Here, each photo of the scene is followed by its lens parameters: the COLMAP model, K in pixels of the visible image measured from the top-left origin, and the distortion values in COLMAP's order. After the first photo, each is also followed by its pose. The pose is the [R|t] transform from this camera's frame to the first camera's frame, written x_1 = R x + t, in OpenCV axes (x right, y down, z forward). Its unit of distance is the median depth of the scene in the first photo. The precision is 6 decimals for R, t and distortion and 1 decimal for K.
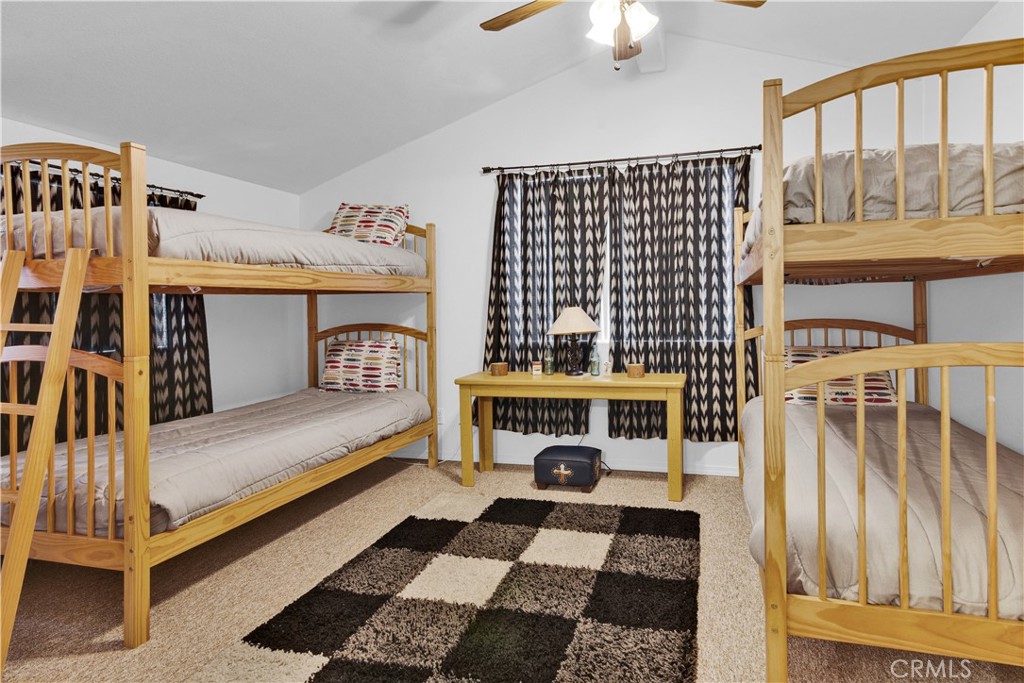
lens RADIAL K [[504.5, 0, 581.1], [0, 504.5, 306.8], [0, 0, 1]] dist [0.018317, 0.000431]
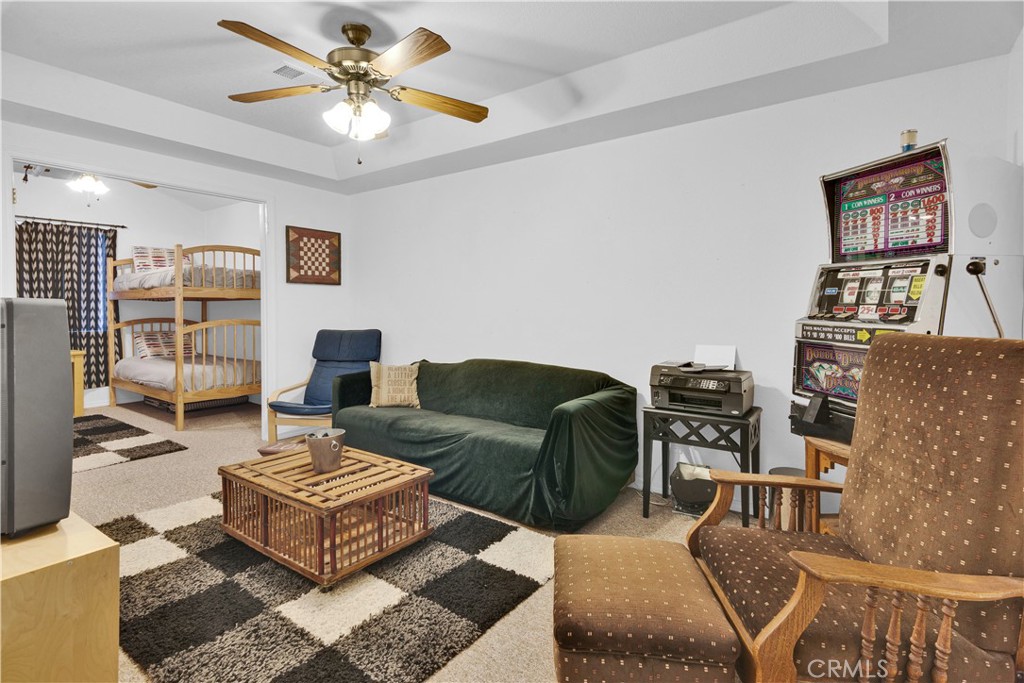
lens RADIAL K [[504.5, 0, 519.3], [0, 504.5, 317.5], [0, 0, 1]] dist [0.018317, 0.000431]
pose [[0.355528, 0.002300, 0.934663, -0.867309], [0.001521, 0.999994, -0.003039, 0.028445], [-0.934664, 0.002503, 0.355523, -1.019236]]
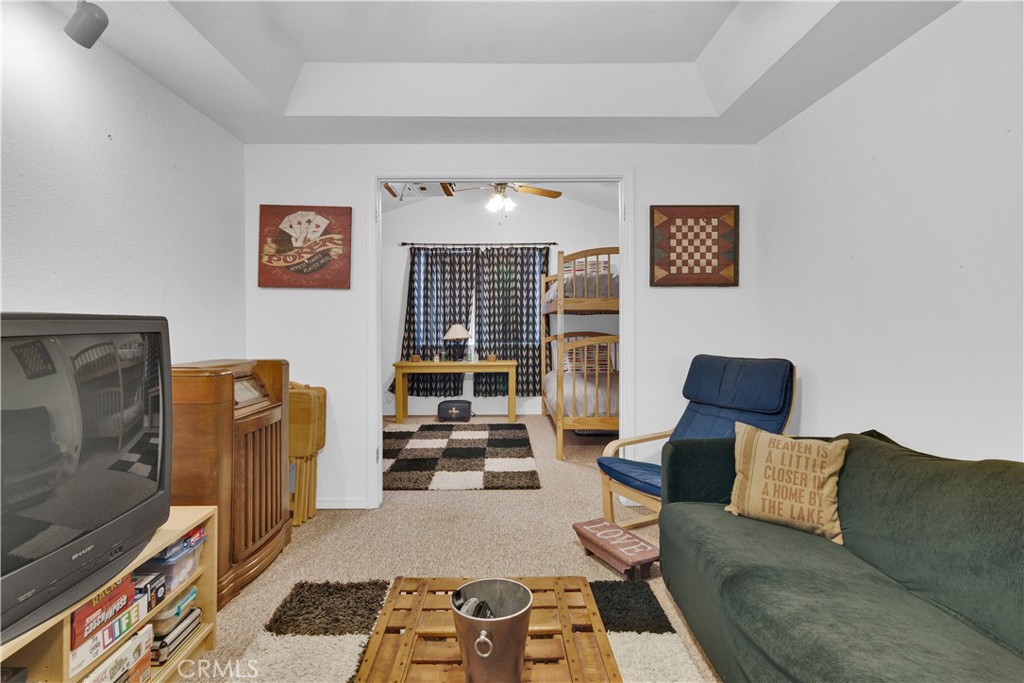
lens RADIAL K [[504.5, 0, 509.8], [0, 504.5, 327.0], [0, 0, 1]] dist [0.018317, 0.000431]
pose [[0.964008, 0.012331, 0.265588, -0.312186], [-0.011806, 0.999924, -0.003571, 0.013634], [-0.265612, 0.000307, 0.964080, -0.801327]]
